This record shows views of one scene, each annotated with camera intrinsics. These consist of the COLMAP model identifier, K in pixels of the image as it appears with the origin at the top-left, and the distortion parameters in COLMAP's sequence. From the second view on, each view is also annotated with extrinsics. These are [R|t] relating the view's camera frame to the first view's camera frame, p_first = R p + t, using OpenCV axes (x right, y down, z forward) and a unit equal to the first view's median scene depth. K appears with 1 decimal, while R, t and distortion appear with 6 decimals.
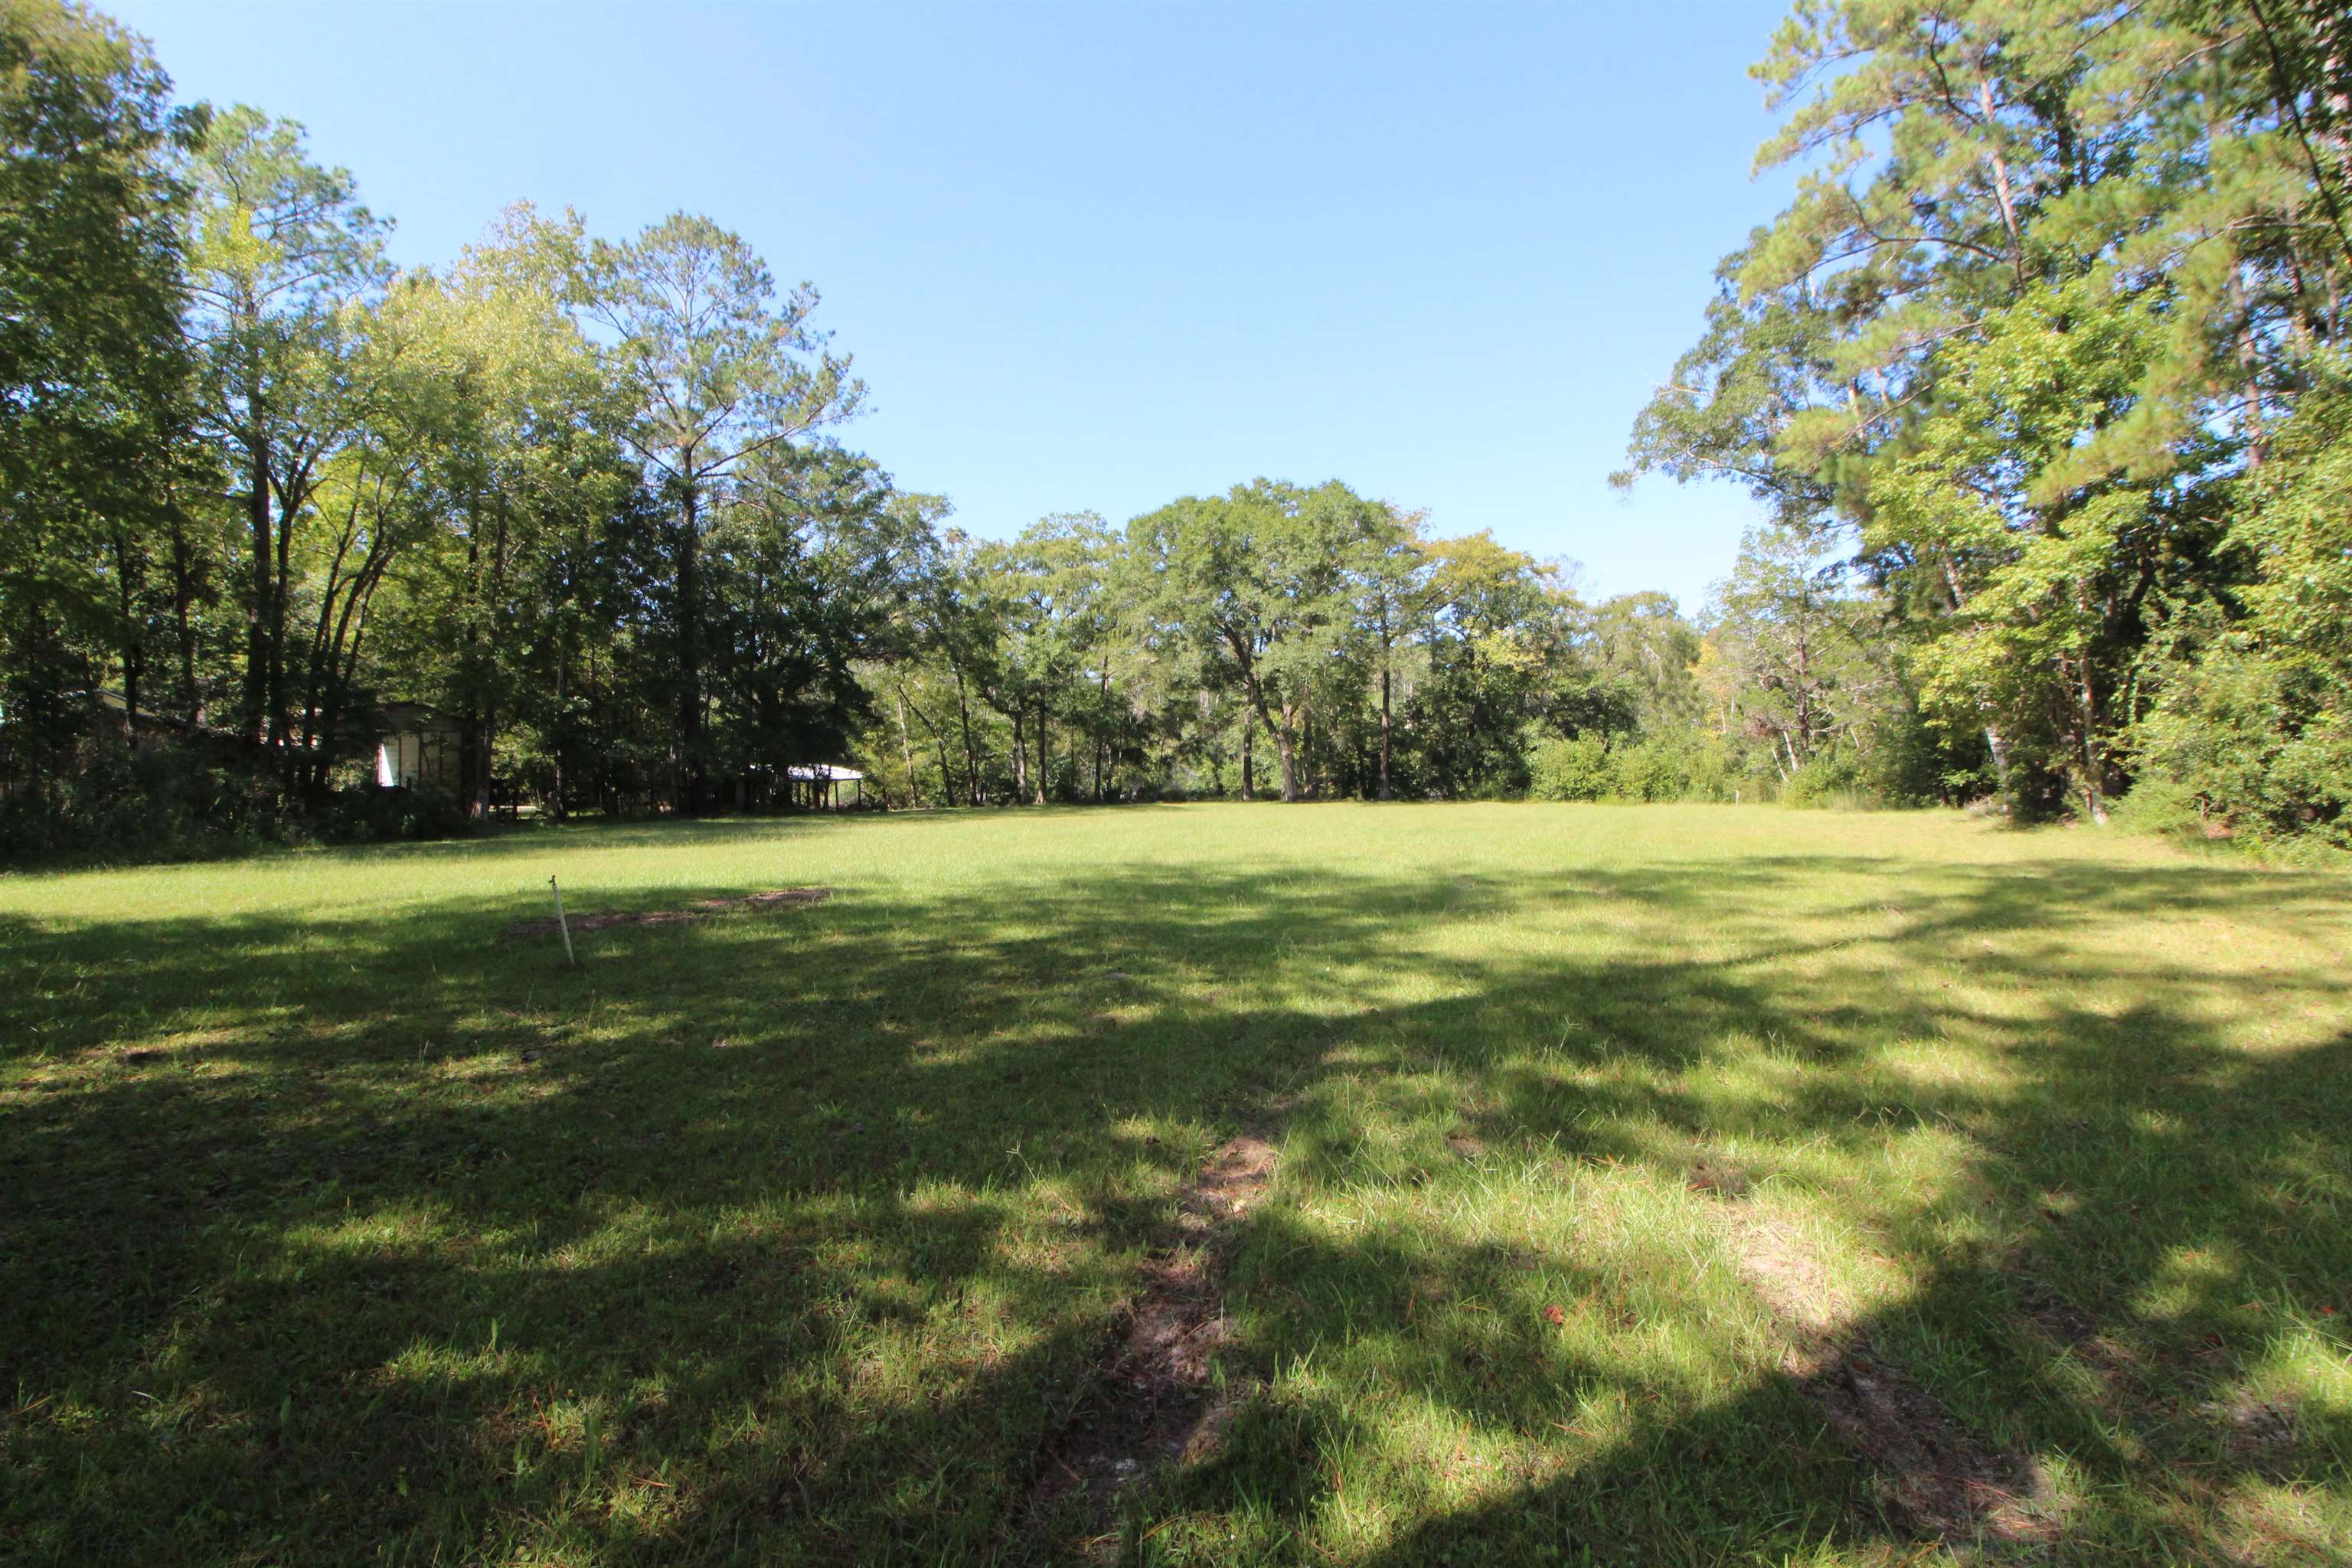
lens RADIAL K [[1082.1, 0, 1191.7], [0, 1082.1, 748.6], [0, 0, 1]] dist [0.000104, -0.012769]
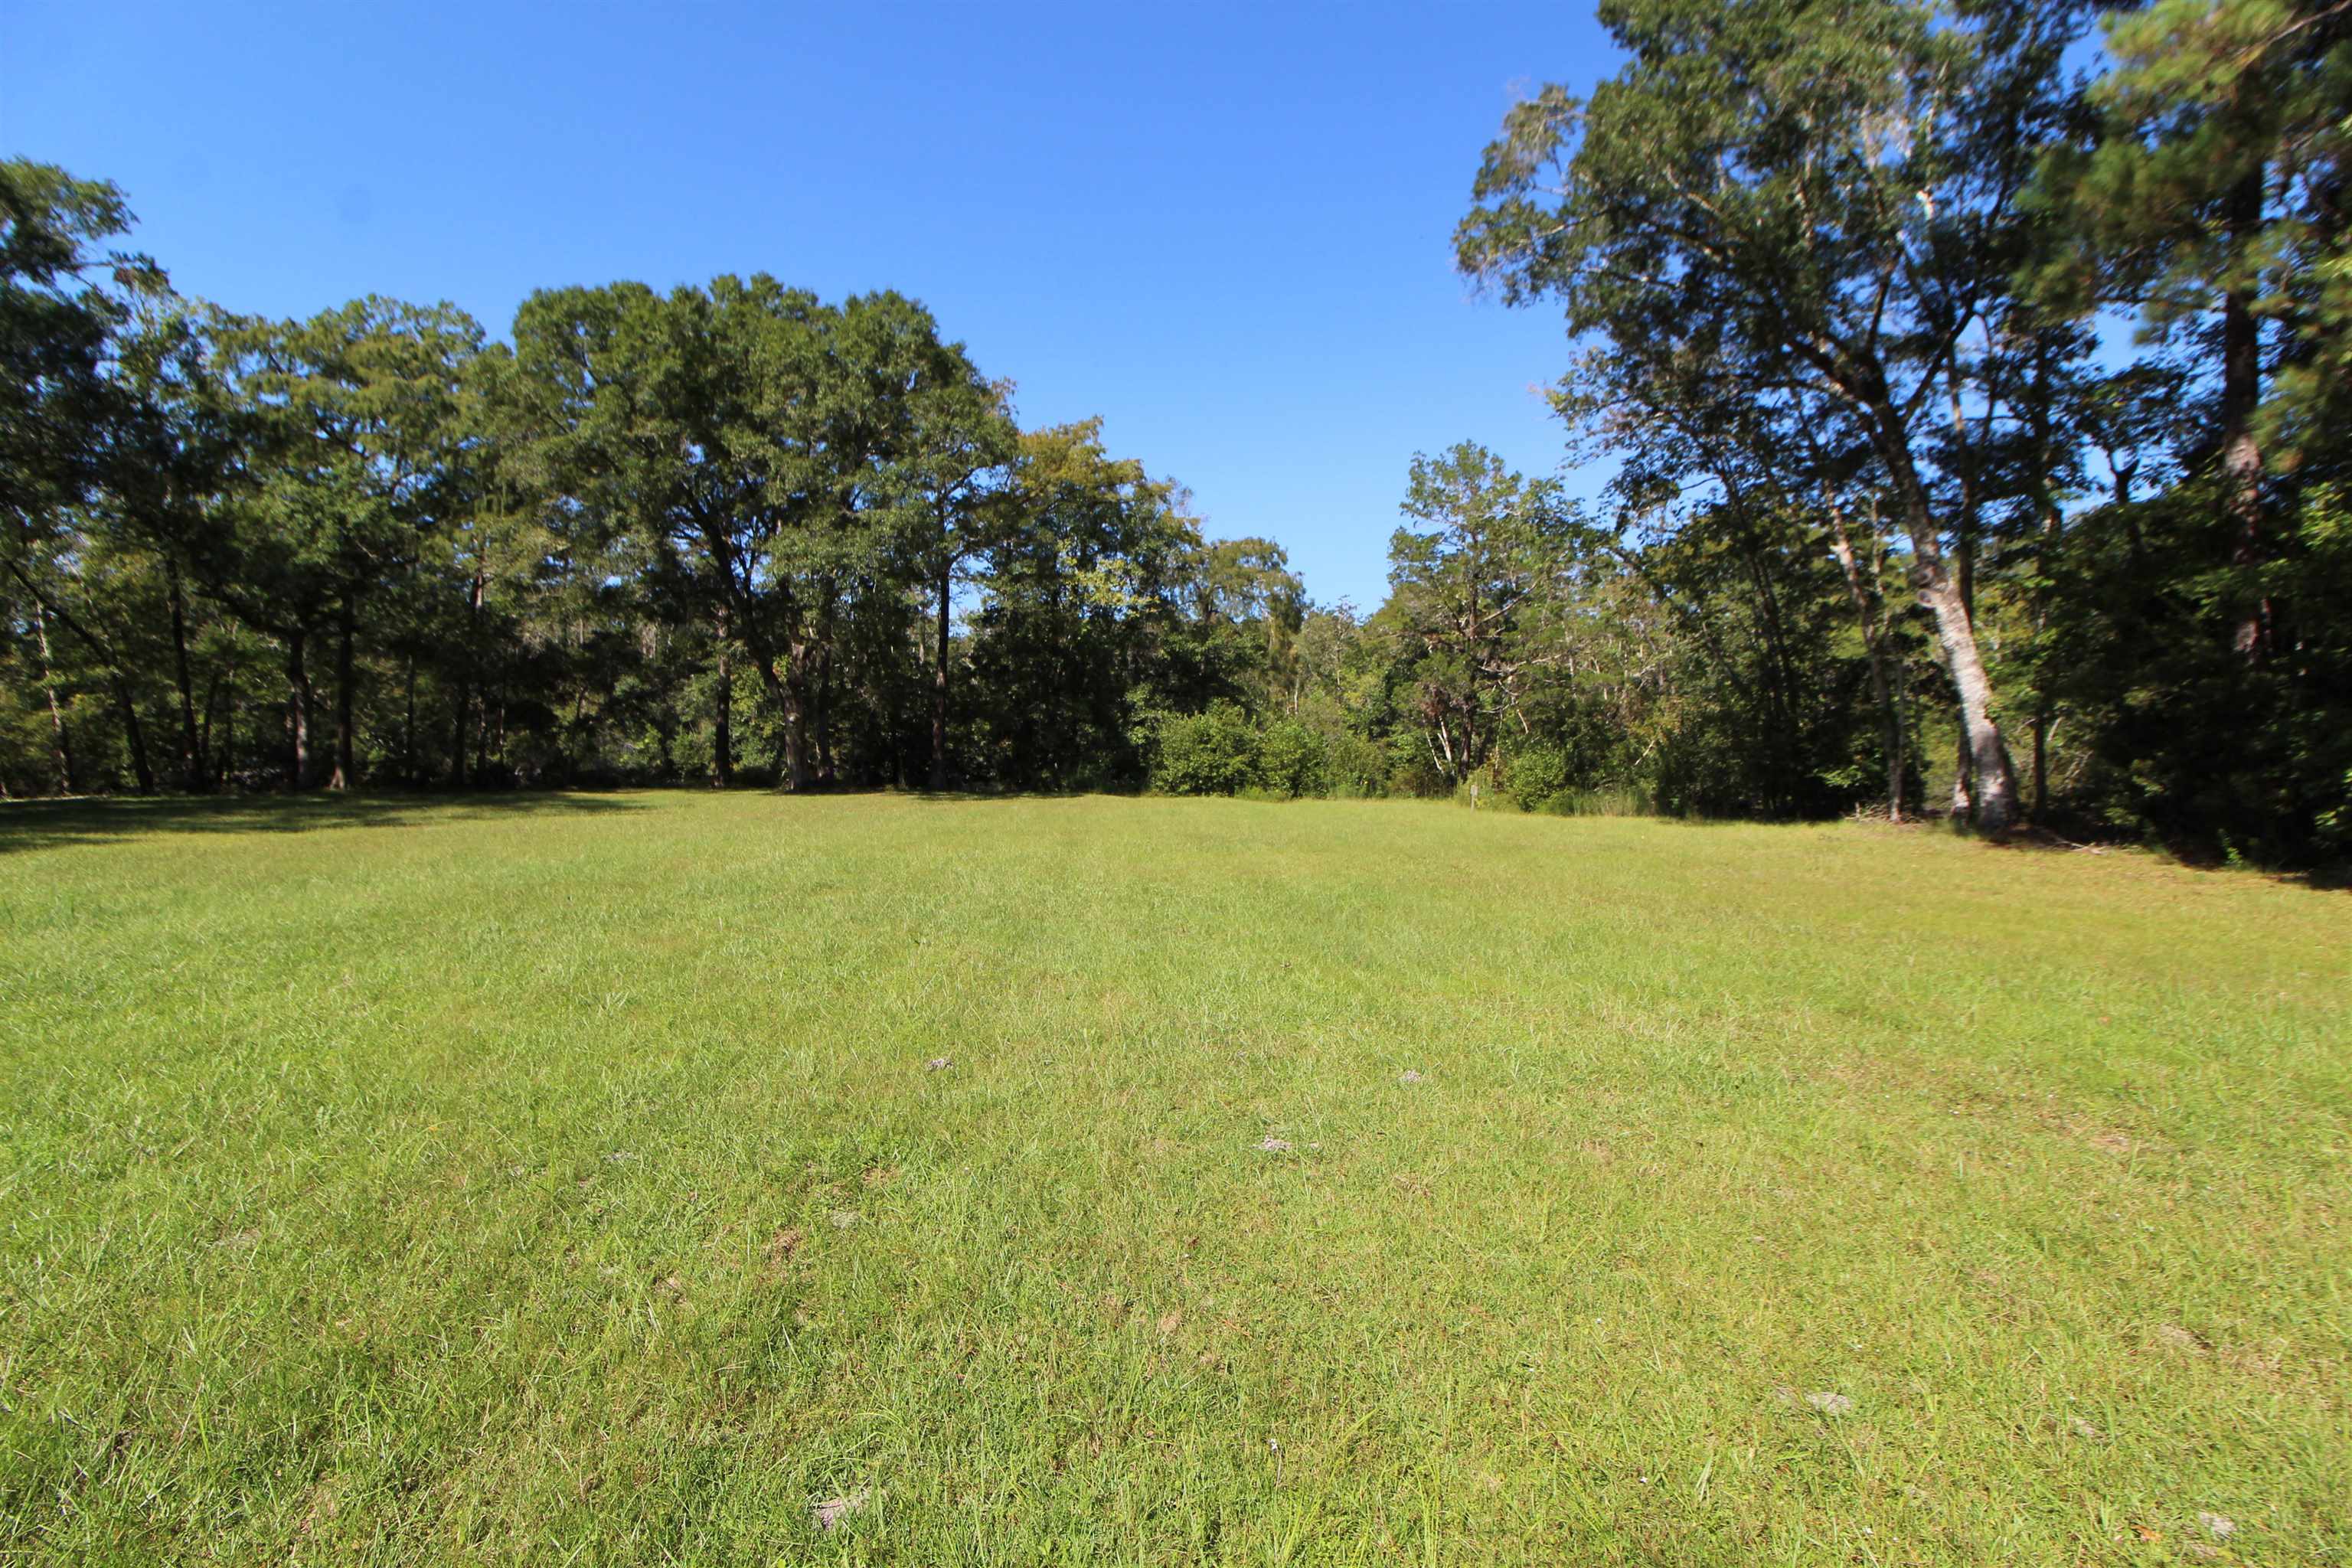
lens RADIAL K [[1082.1, 0, 1191.7], [0, 1082.1, 748.6], [0, 0, 1]] dist [0.000104, -0.012769]
pose [[0.886287, 0.023940, 0.462517, -0.000860], [-0.032902, 0.999394, 0.011319, 0.008156], [-0.461966, -0.025250, 0.886538, 0.315533]]
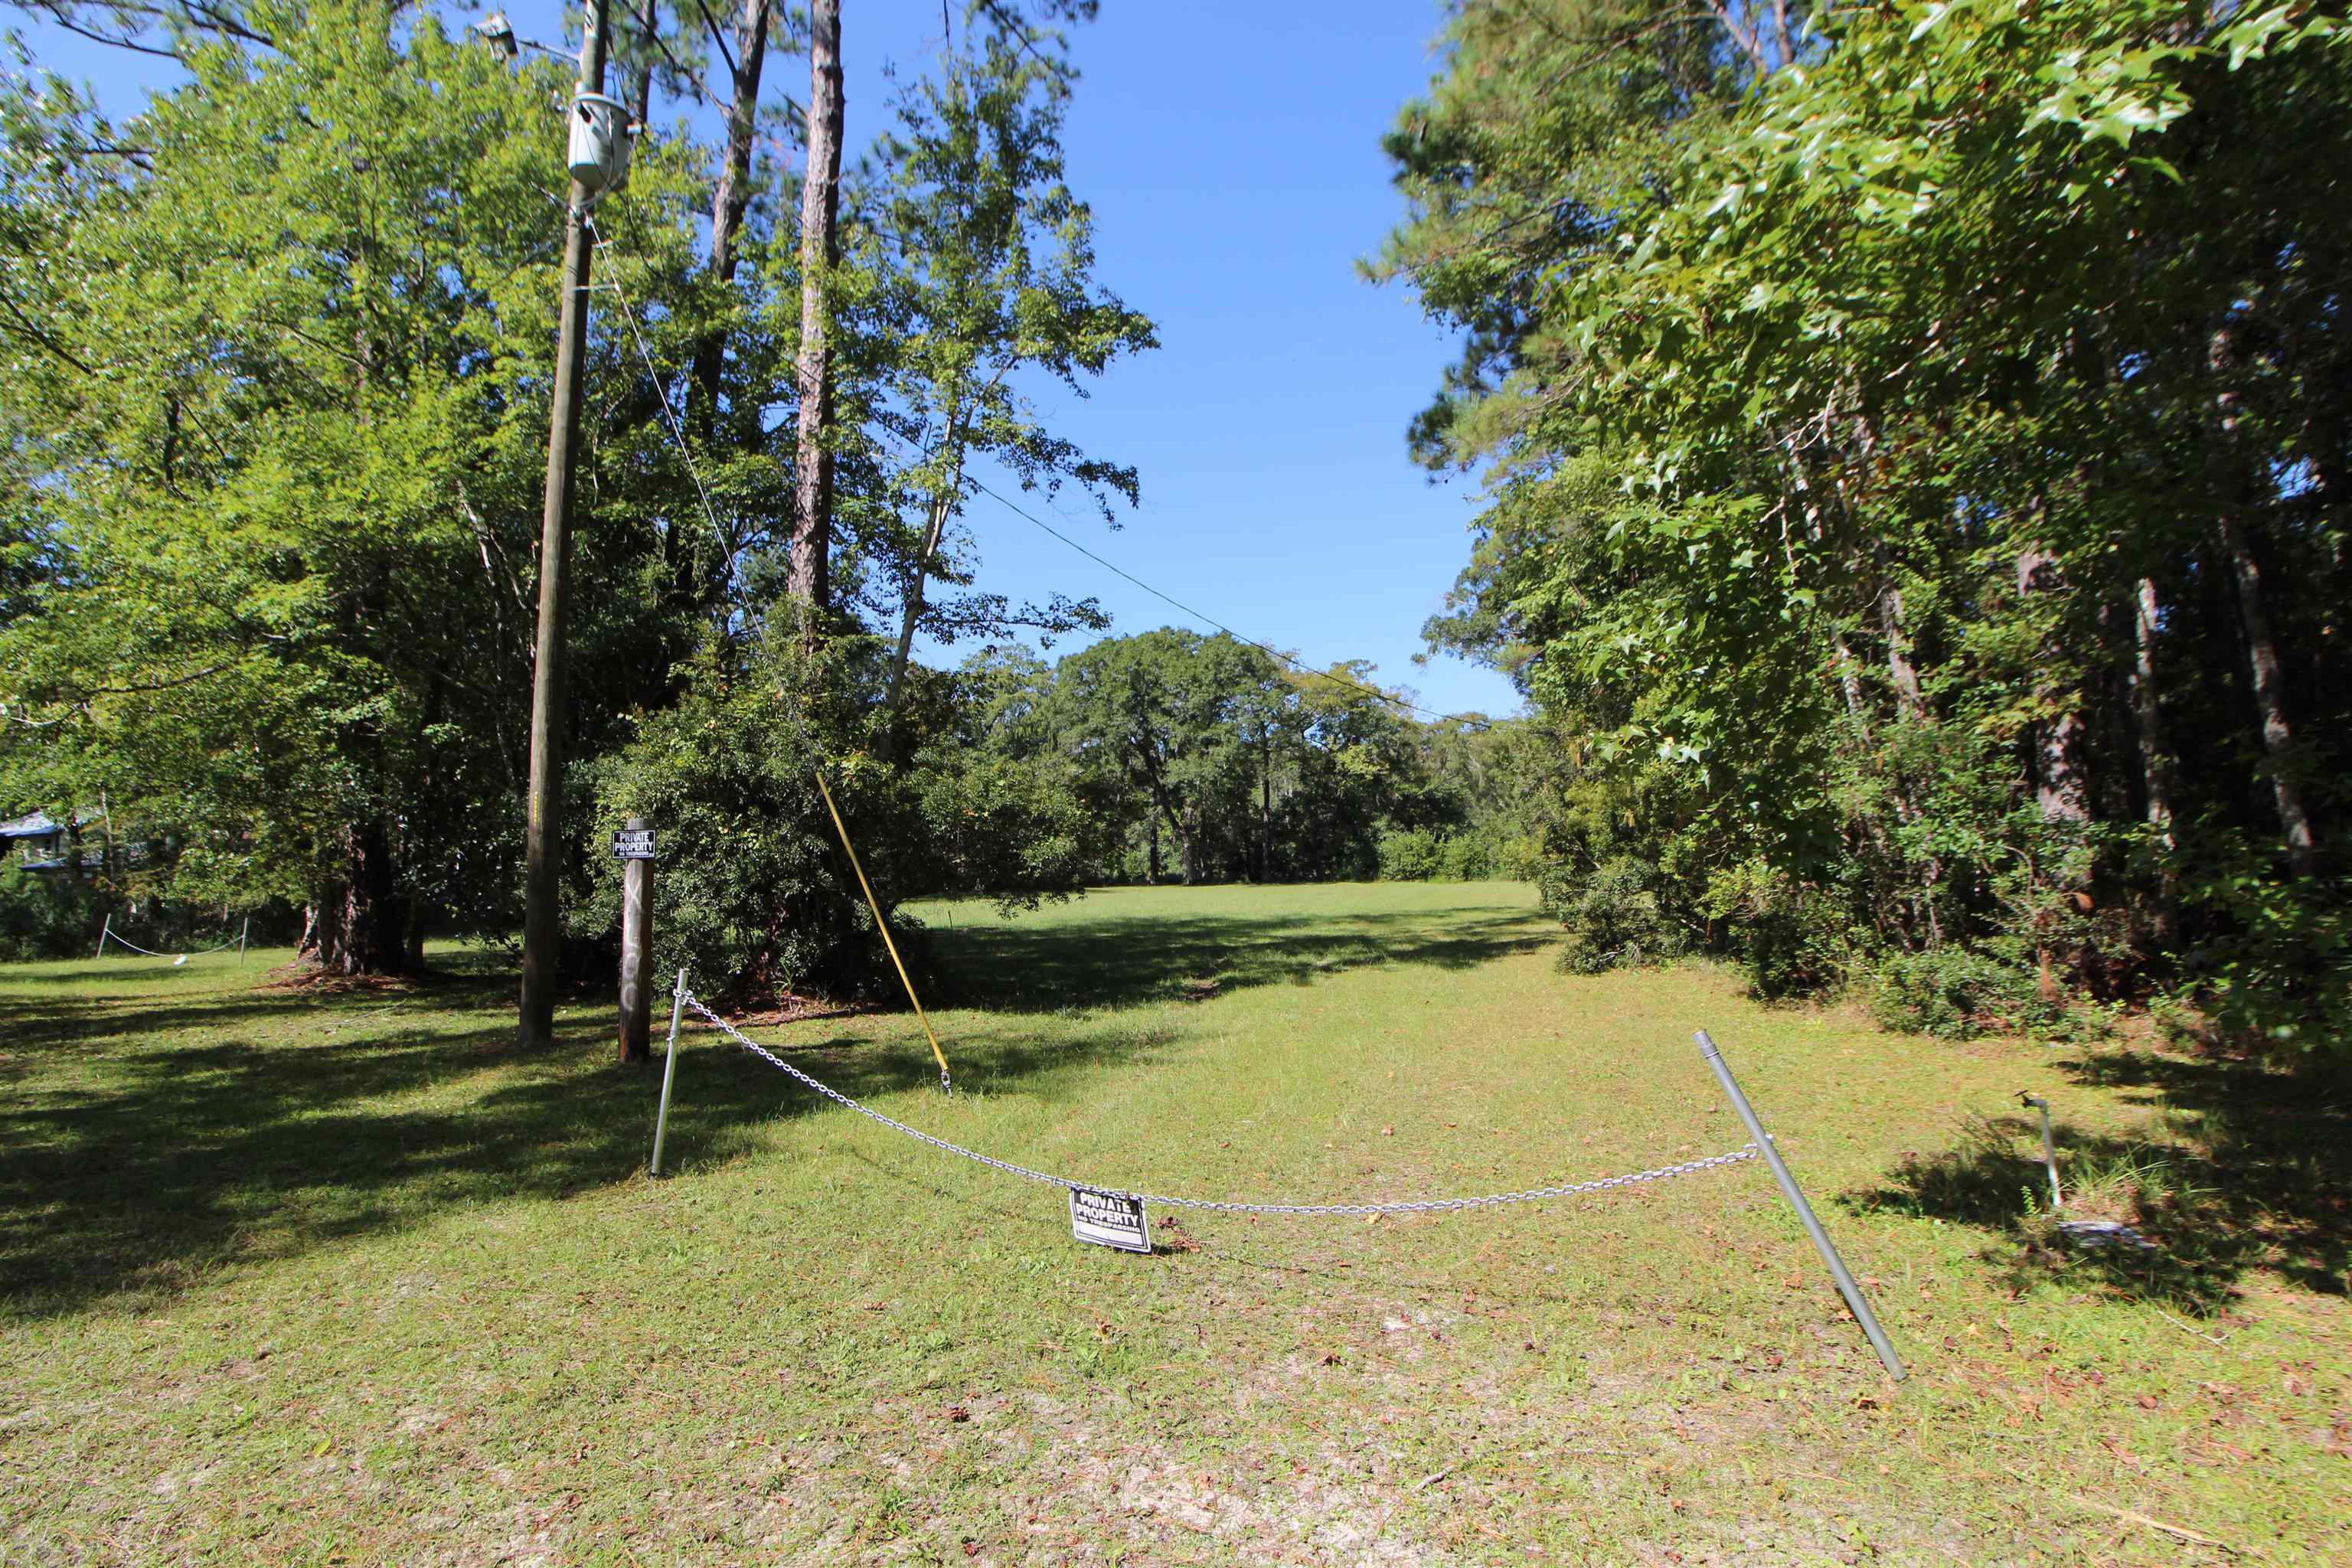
lens RADIAL K [[1082.1, 0, 1191.7], [0, 1082.1, 748.6], [0, 0, 1]] dist [0.000104, -0.012769]
pose [[0.994624, -0.000367, 0.103552, -0.036003], [0.008578, 0.996849, -0.078854, -0.008074], [-0.103197, 0.079318, 0.991493, -0.237499]]
